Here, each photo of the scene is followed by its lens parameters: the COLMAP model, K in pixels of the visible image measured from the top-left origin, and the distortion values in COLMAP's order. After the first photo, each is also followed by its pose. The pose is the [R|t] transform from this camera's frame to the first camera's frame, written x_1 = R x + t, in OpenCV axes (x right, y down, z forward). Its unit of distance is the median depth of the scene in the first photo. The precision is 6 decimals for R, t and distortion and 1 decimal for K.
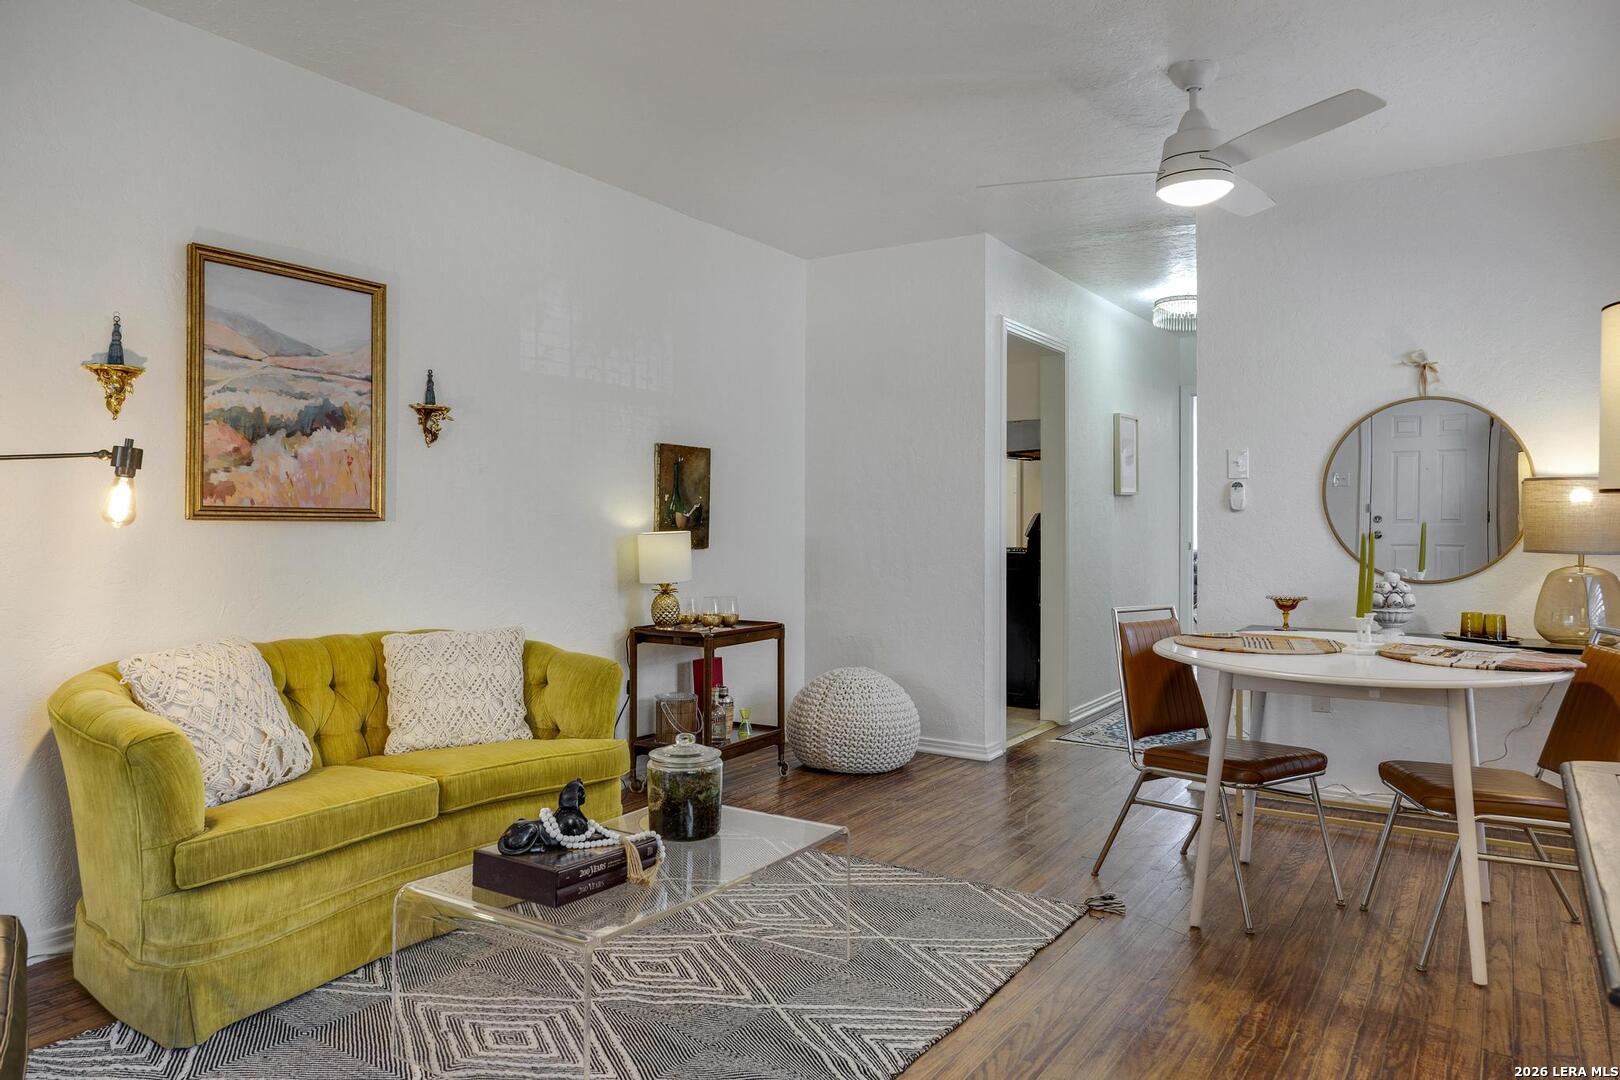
lens RADIAL K [[1061.7, 0, 802.0], [0, 1061.7, 514.8], [0, 0, 1]] dist [0.006567, 0.000209]
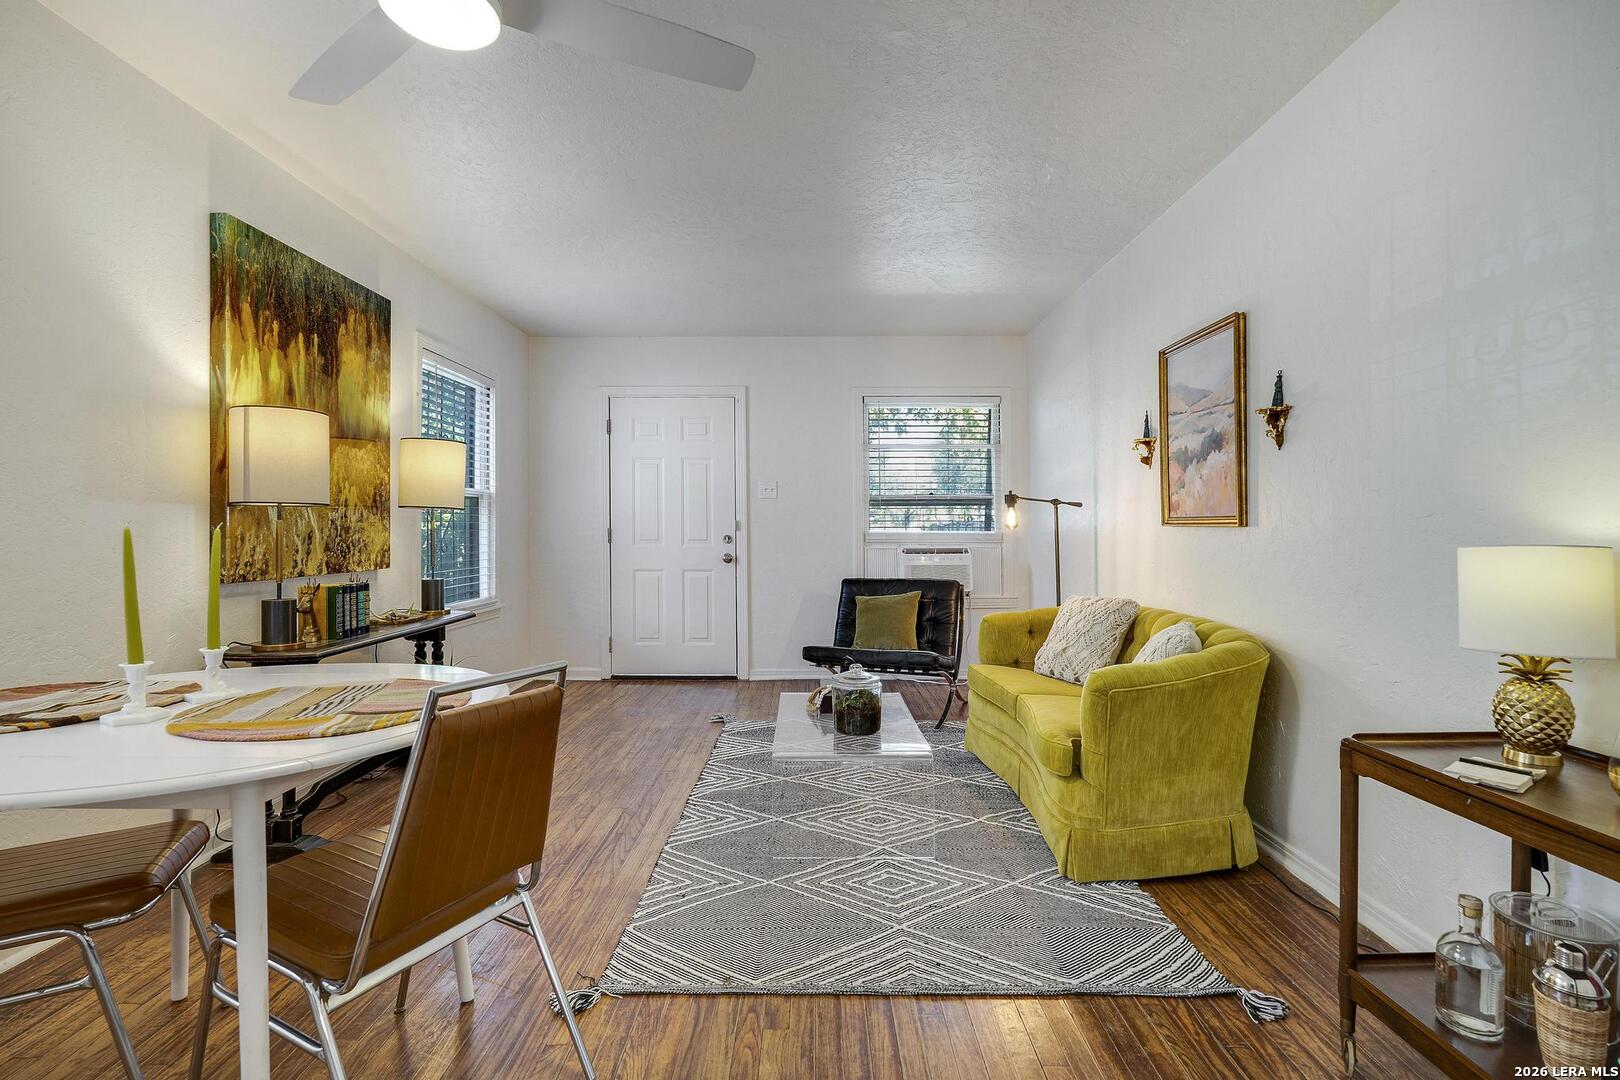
lens RADIAL K [[740.4, 0, 817.7], [0, 740.4, 536.3], [0, 0, 1]] dist [0.000961, 0.000029]
pose [[-0.825142, -0.000983, -0.564924, 0.382283], [-0.003929, 0.999984, 0.003998, 0.014299], [0.564912, 0.005519, -0.825133, 1.324198]]
